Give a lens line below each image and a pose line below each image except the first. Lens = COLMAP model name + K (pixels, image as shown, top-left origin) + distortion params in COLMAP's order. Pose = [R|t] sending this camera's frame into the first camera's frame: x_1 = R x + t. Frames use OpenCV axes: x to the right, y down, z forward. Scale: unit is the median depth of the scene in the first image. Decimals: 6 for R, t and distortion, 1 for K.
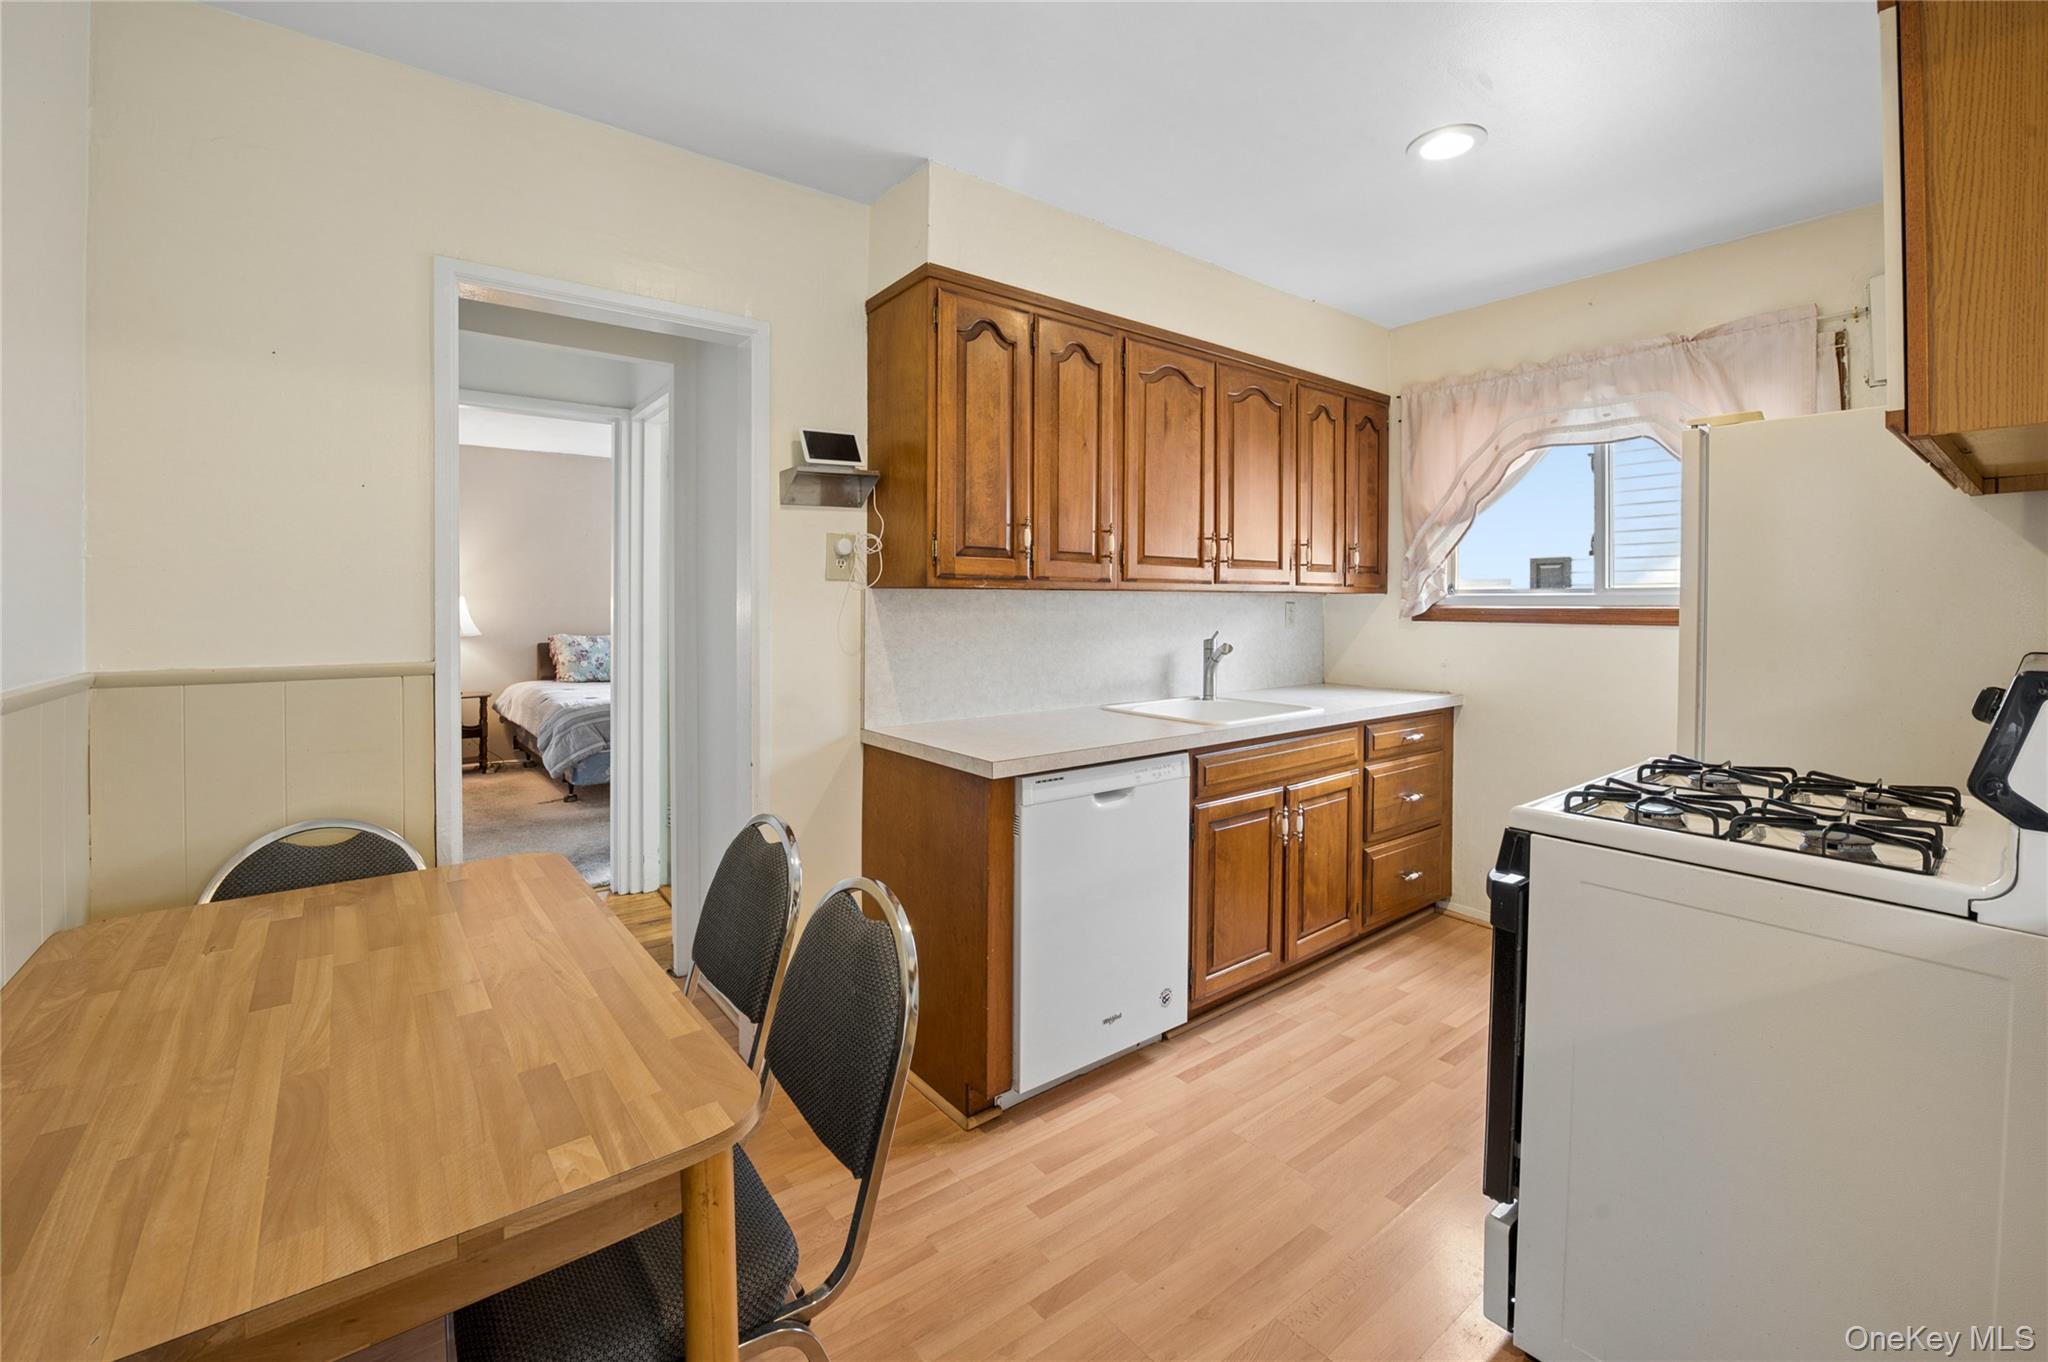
lens RADIAL K [[860.8, 0, 1029.9], [0, 860.8, 609.7], [0, 0, 1]] dist [-0.024942, 0.001897]
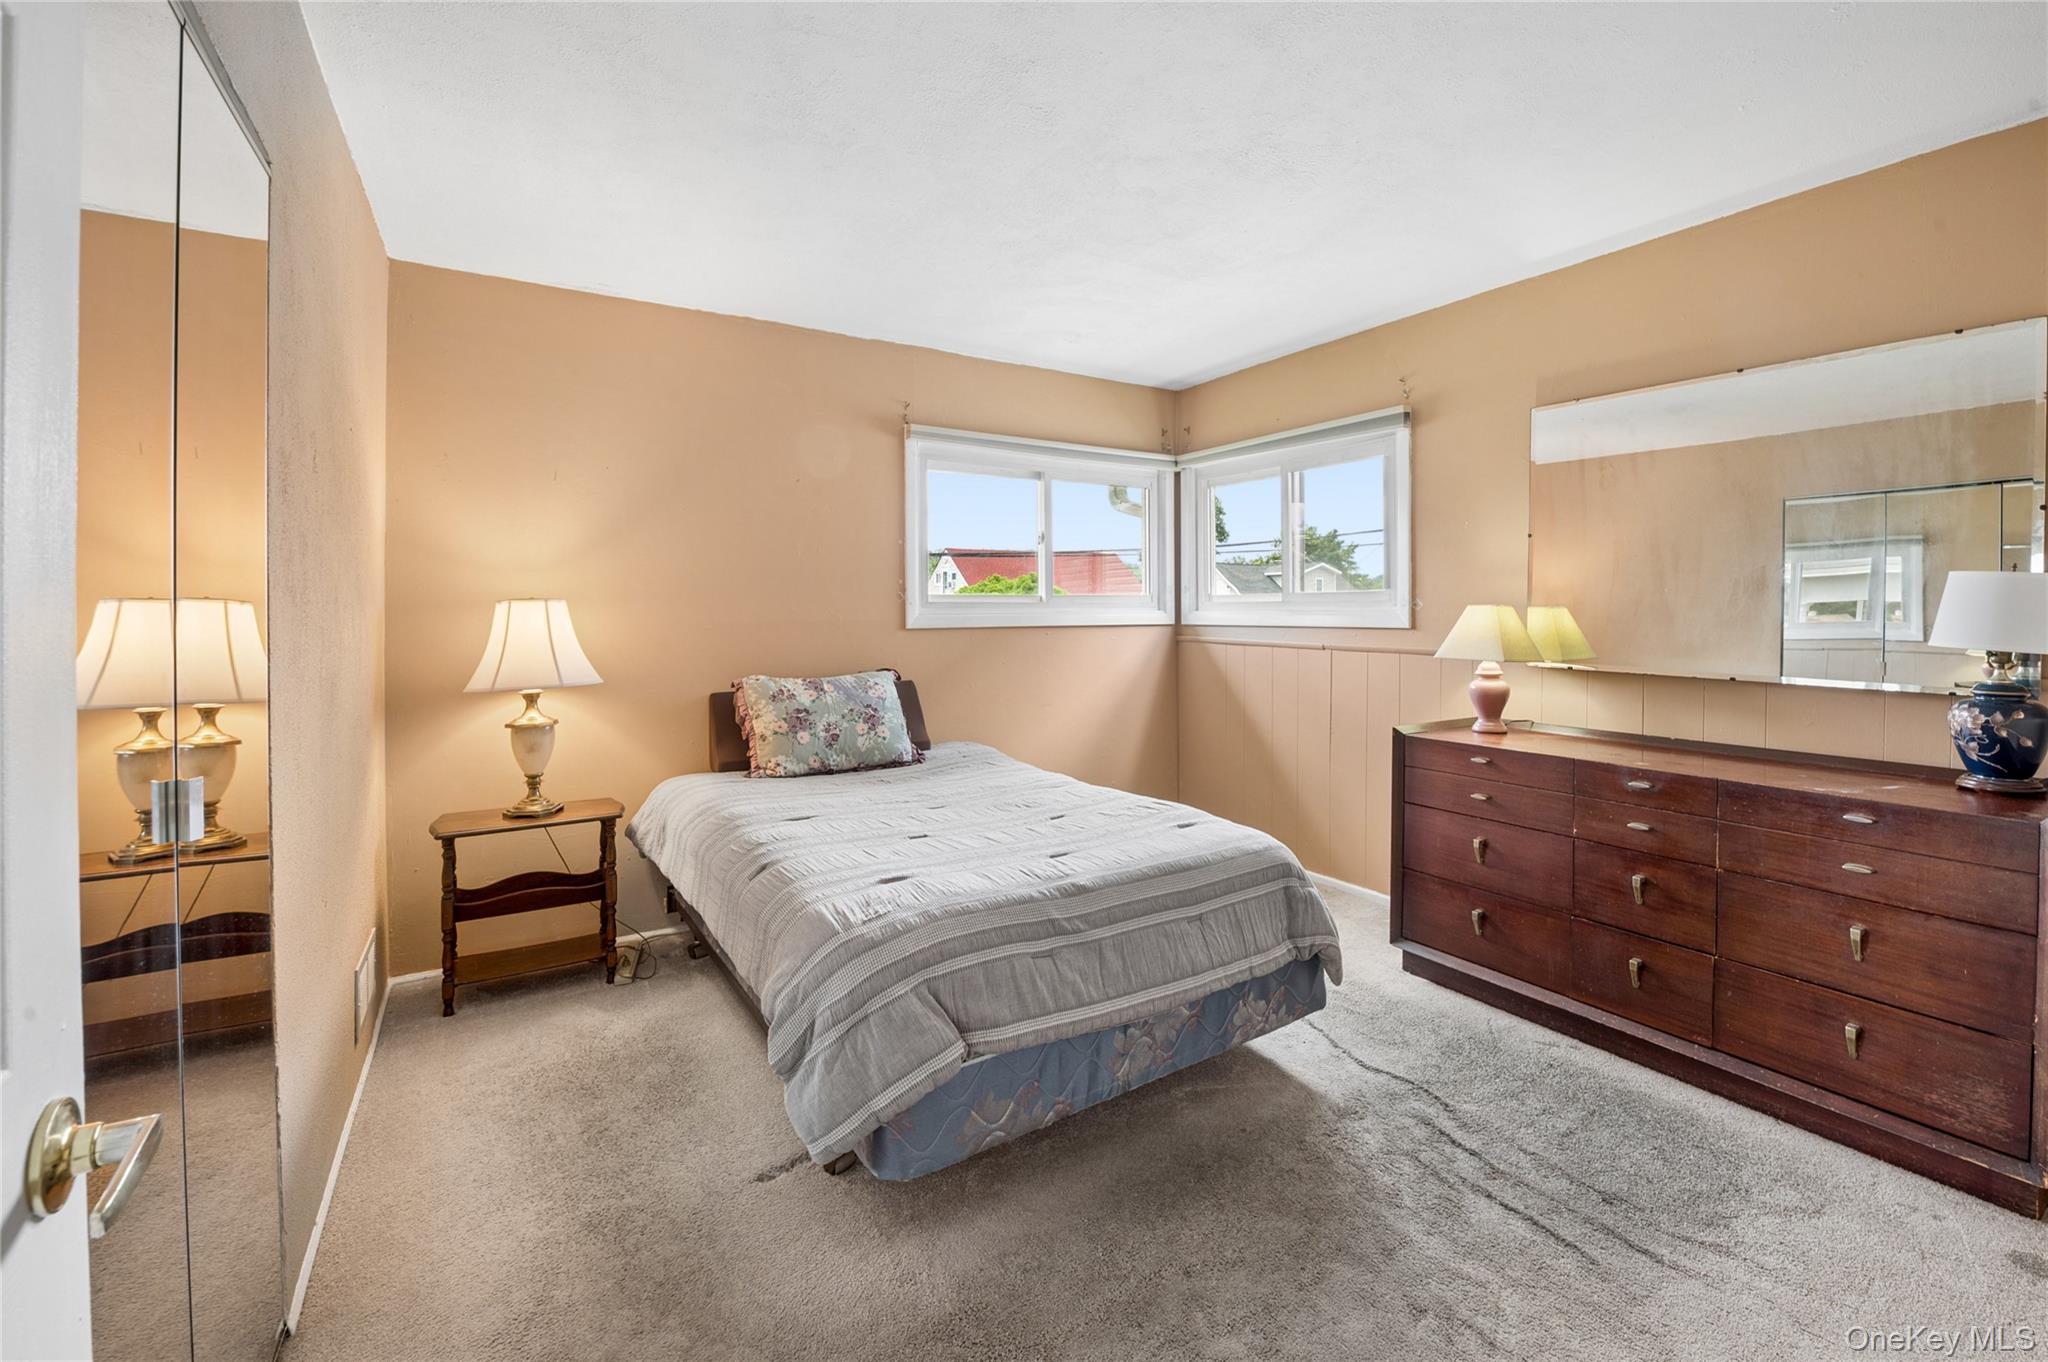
lens RADIAL K [[860.8, 0, 1029.2], [0, 860.8, 611.7], [0, 0, 1]] dist [-0.024942, 0.001897]
pose [[0.994062, -0.001606, -0.108802, -0.341952], [0.001624, 0.999999, 0.000078, -0.008013], [0.108802, -0.000254, 0.994063, 0.530795]]
